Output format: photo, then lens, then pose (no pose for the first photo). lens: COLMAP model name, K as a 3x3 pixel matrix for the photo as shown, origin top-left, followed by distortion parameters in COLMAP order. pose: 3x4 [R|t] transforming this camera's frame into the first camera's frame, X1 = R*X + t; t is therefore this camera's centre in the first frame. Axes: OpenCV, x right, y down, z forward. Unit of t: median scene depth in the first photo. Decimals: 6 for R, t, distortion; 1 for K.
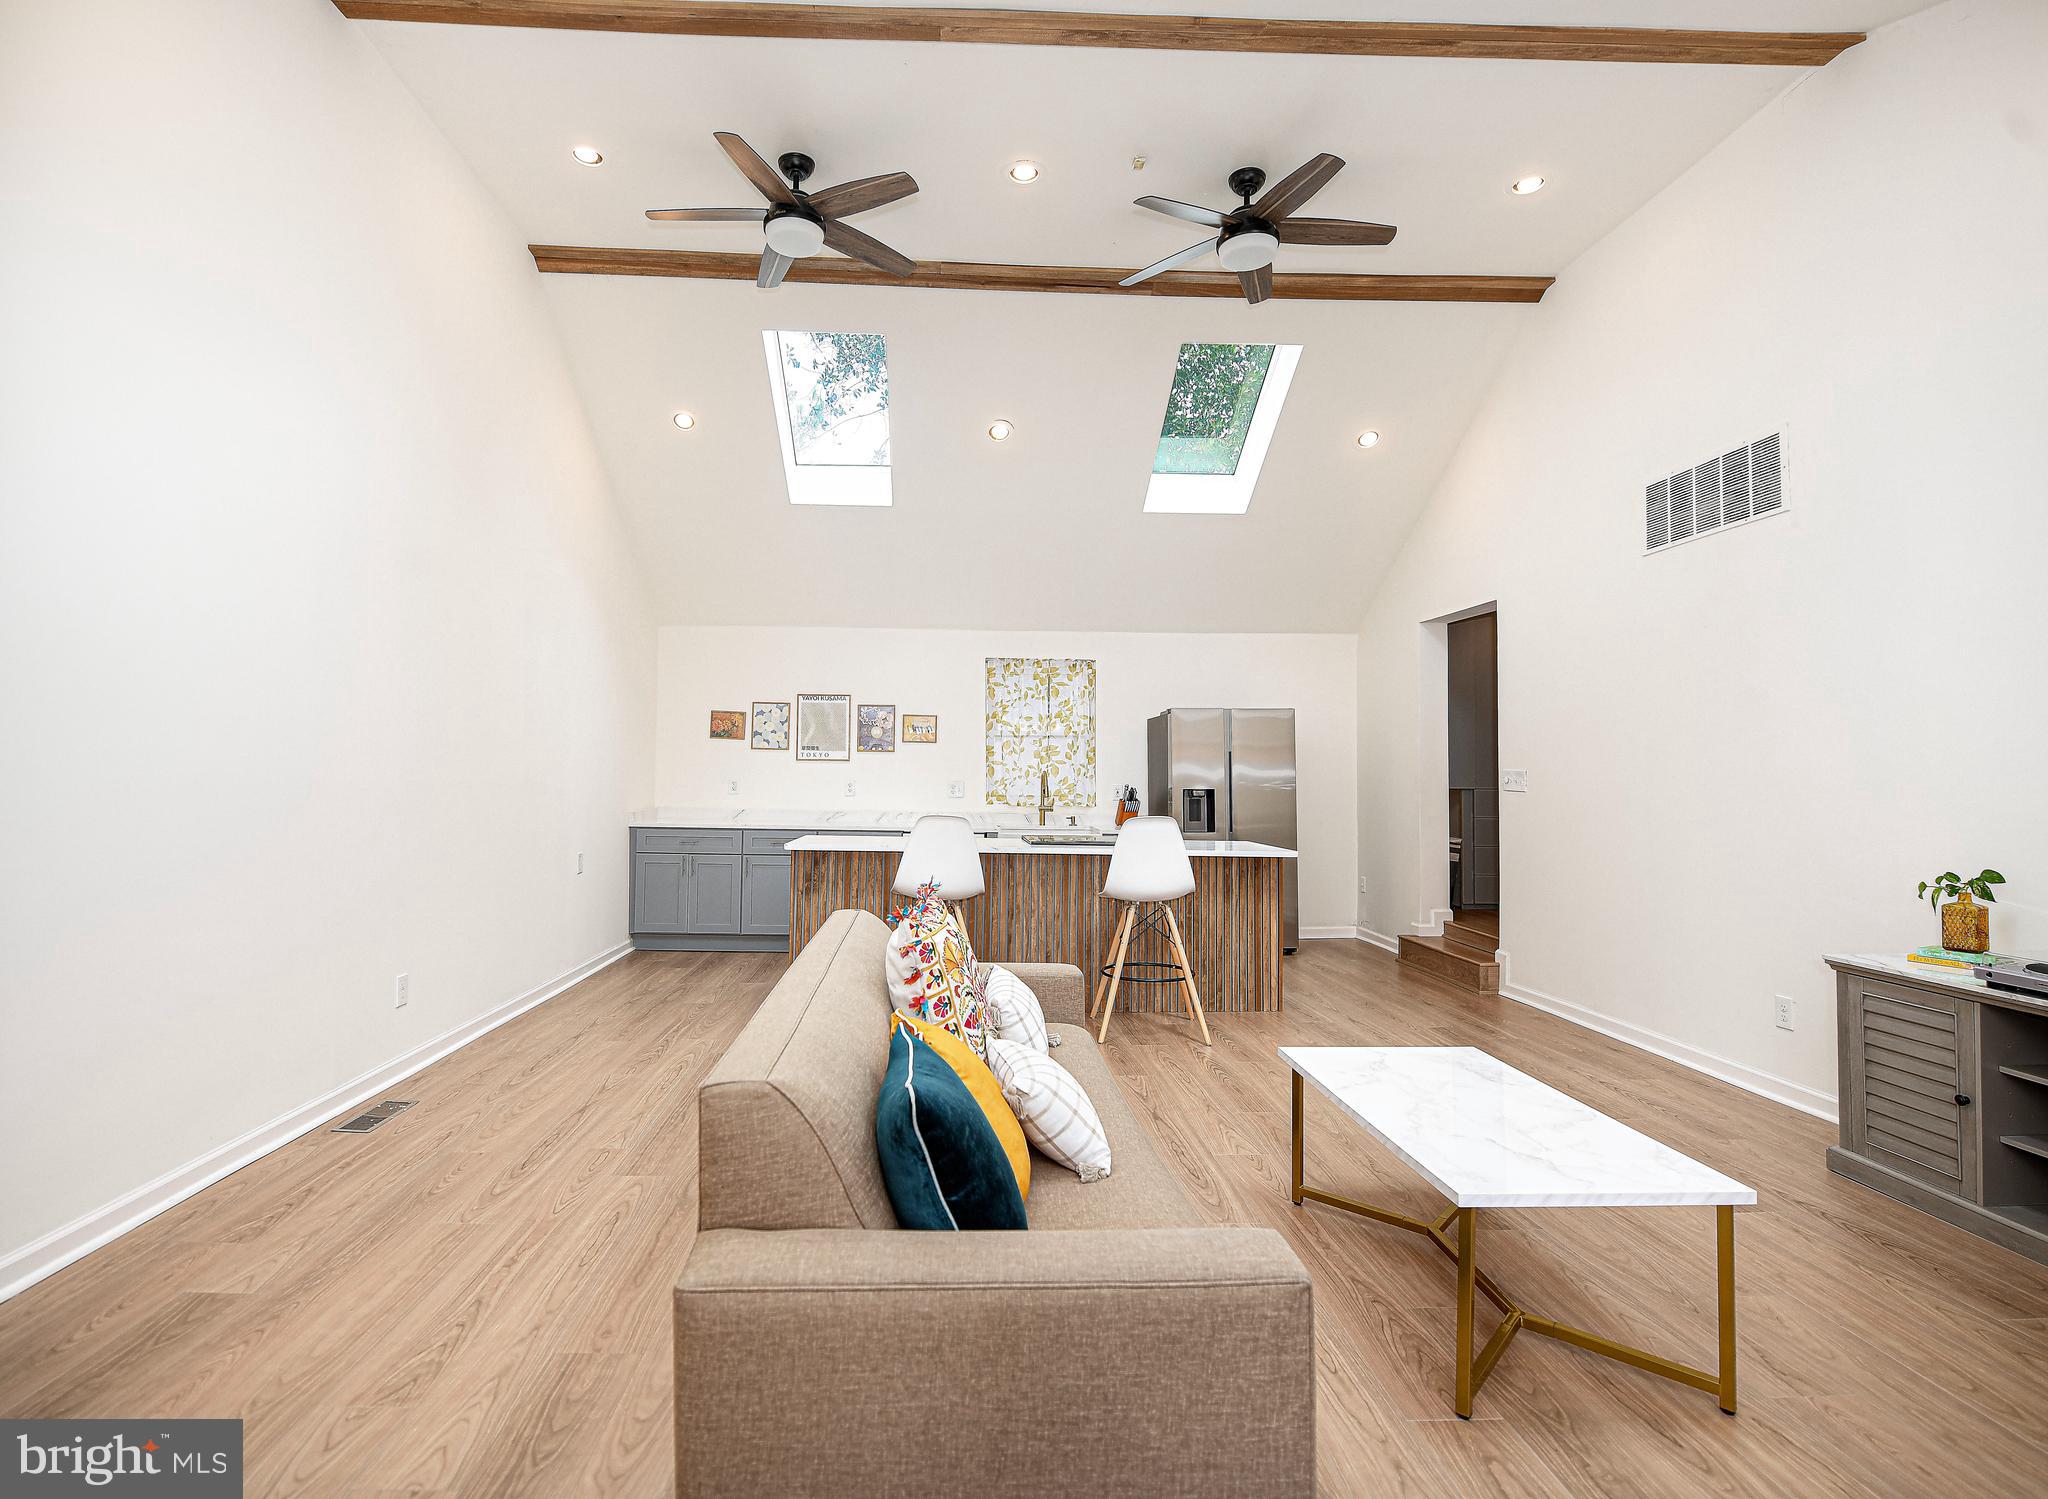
lens RADIAL K [[1124.3, 0, 1024.4], [0, 1124.3, 754.7], [0, 0, 1]] dist [-0.001707, 0.000358]
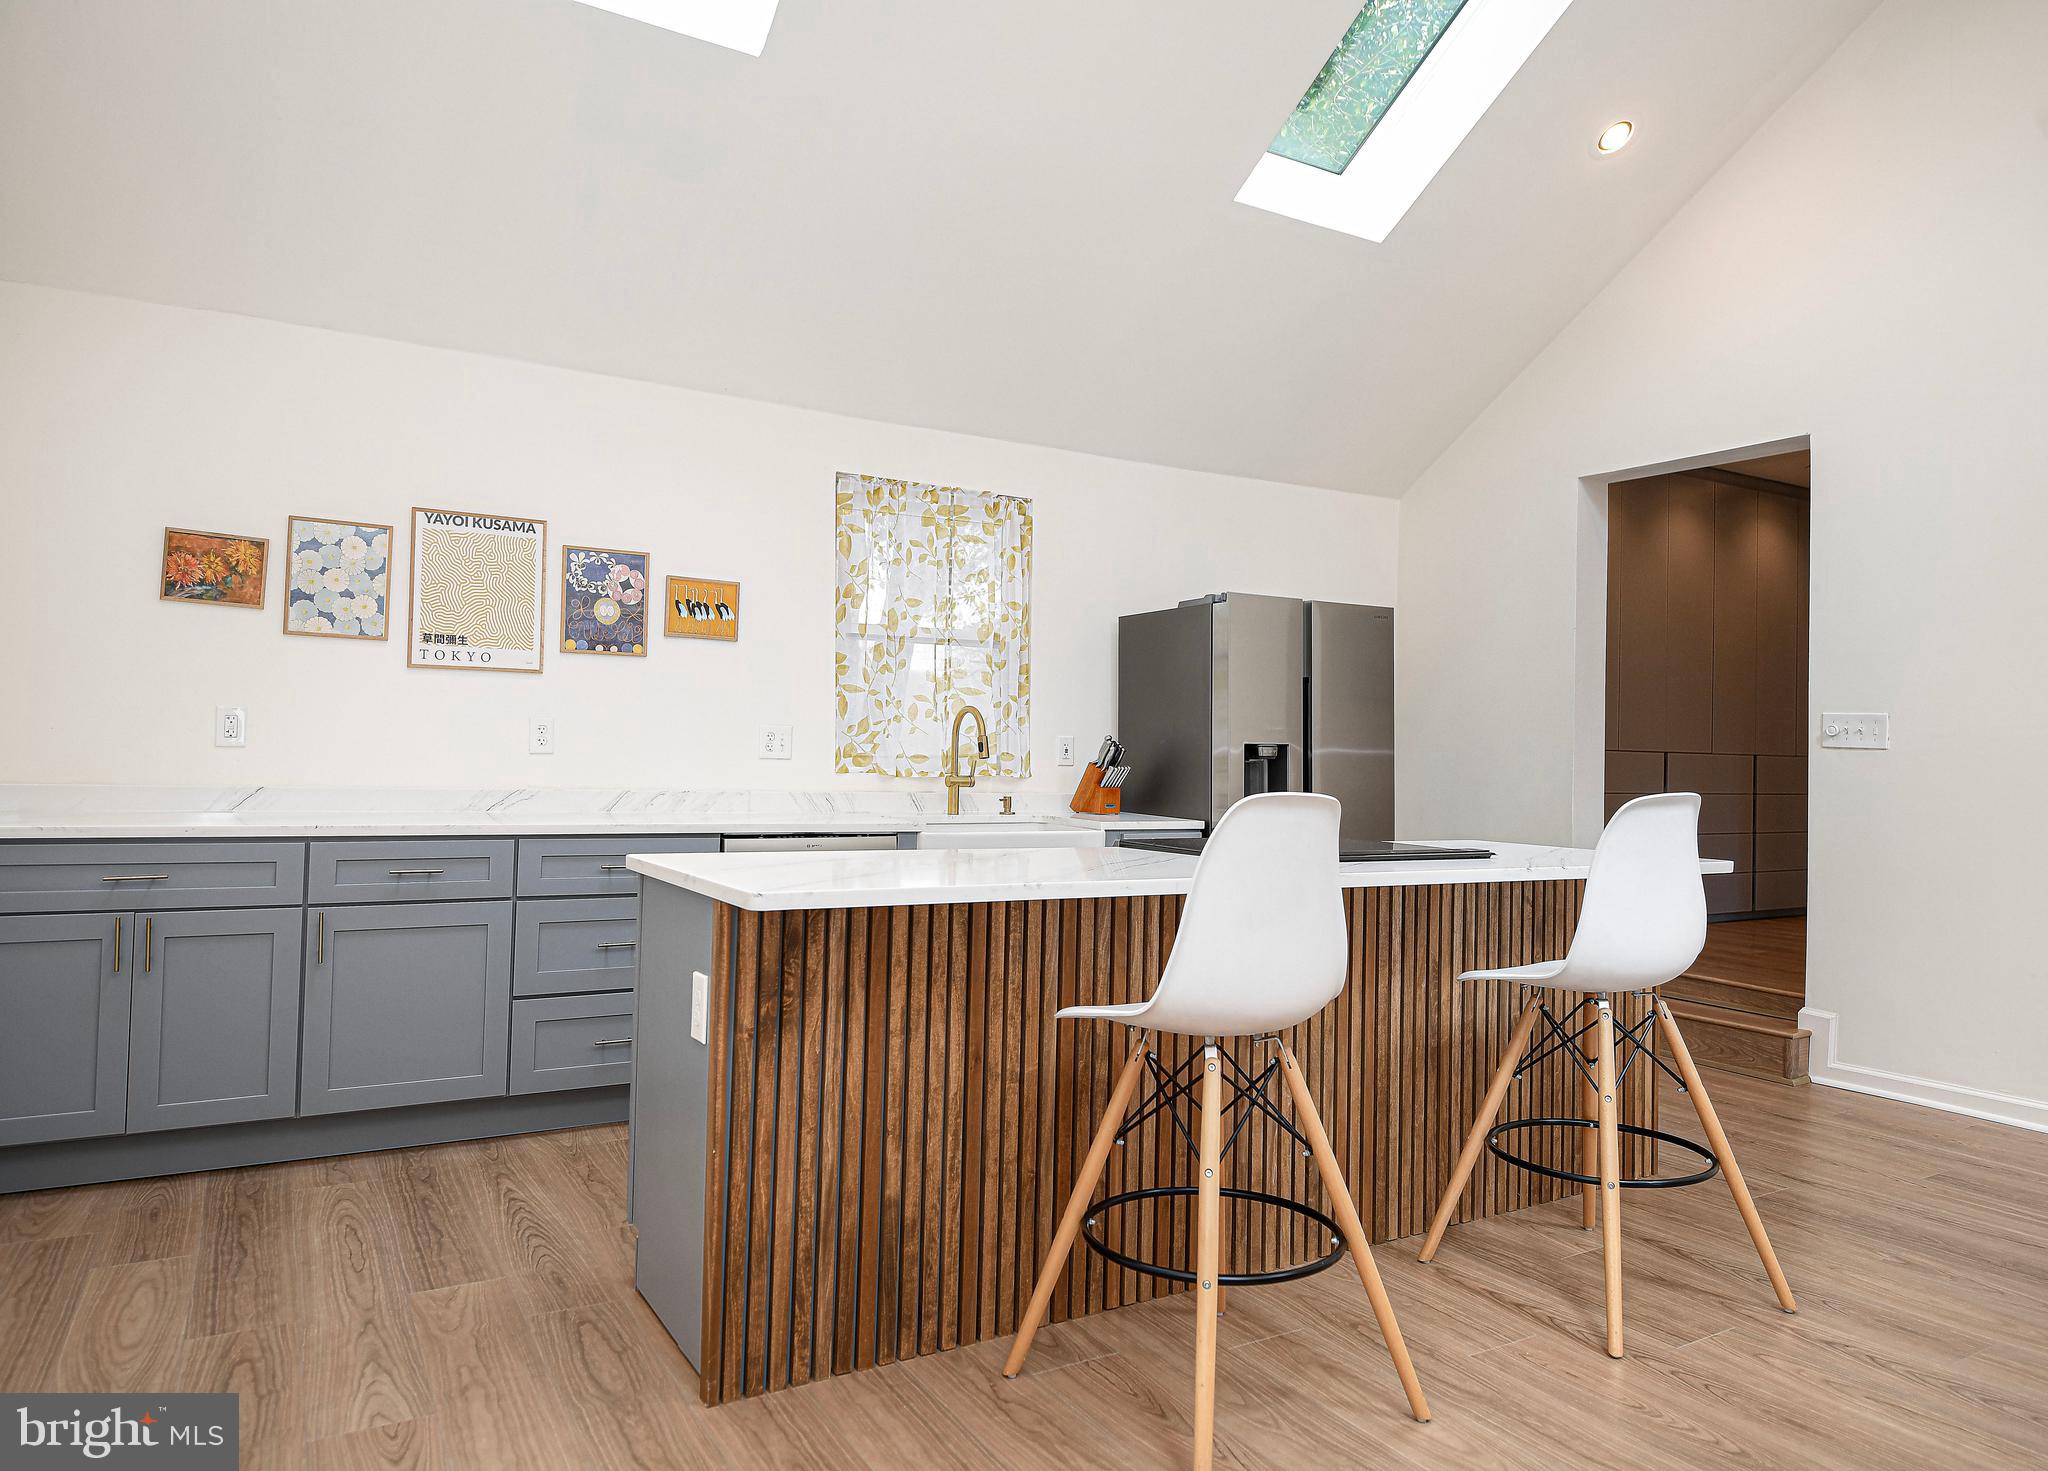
lens RADIAL K [[1316.4, 0, 1018.6], [0, 1316.4, 721.6], [0, 0, 1]] dist [0.008333, 0.002549]
pose [[0.875626, 0.018975, 0.482617, -0.239669], [-0.017009, 0.999820, -0.008451, 0.025395], [-0.482691, -0.000809, 0.875790, 0.466759]]
